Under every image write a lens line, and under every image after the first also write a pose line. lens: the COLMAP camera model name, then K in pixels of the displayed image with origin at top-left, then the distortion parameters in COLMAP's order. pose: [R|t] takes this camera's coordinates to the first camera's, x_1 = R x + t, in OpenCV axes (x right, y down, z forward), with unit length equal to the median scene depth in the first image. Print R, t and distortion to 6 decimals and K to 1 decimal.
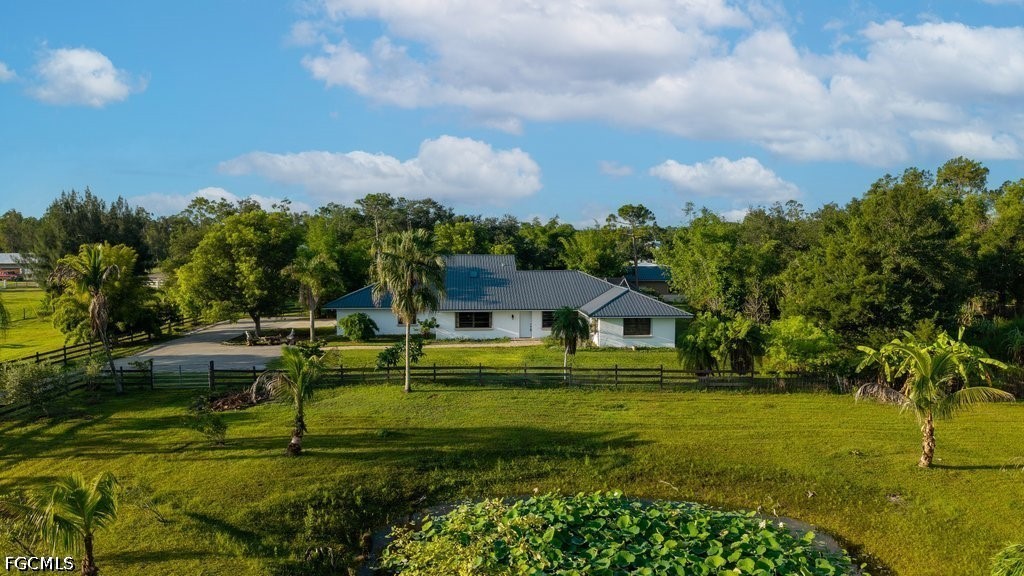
lens RADIAL K [[681.8, 0, 515.2], [0, 681.8, 288.9], [0, 0, 1]] dist [0.043589, -0.058592]
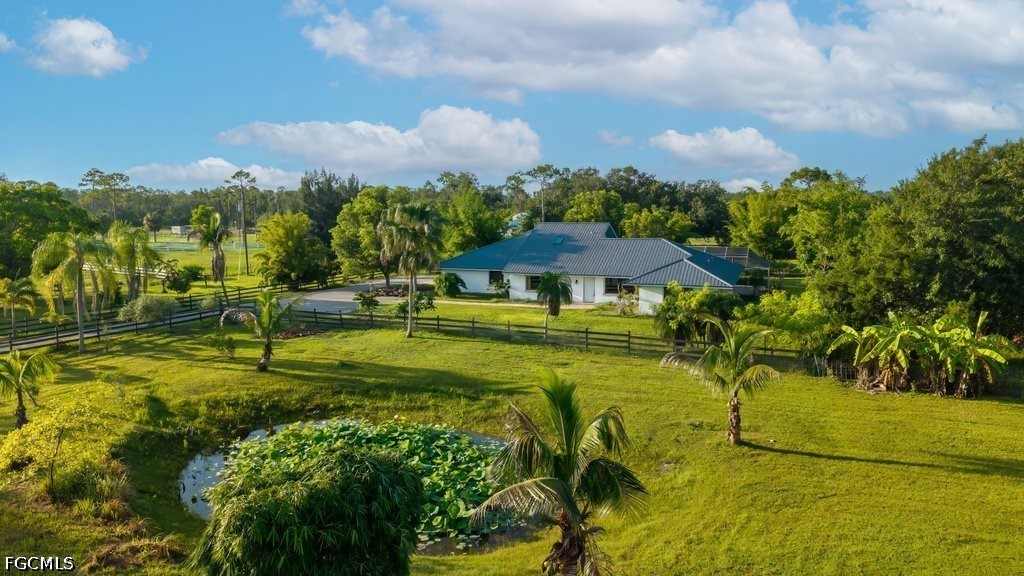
lens RADIAL K [[681.8, 0, 515.2], [0, 681.8, 288.9], [0, 0, 1]] dist [0.043589, -0.058592]
pose [[0.908882, 0.046626, -0.414438, 0.475196], [-0.026026, 0.998135, 0.055219, -0.005286], [0.416240, -0.039401, 0.908401, -0.009980]]
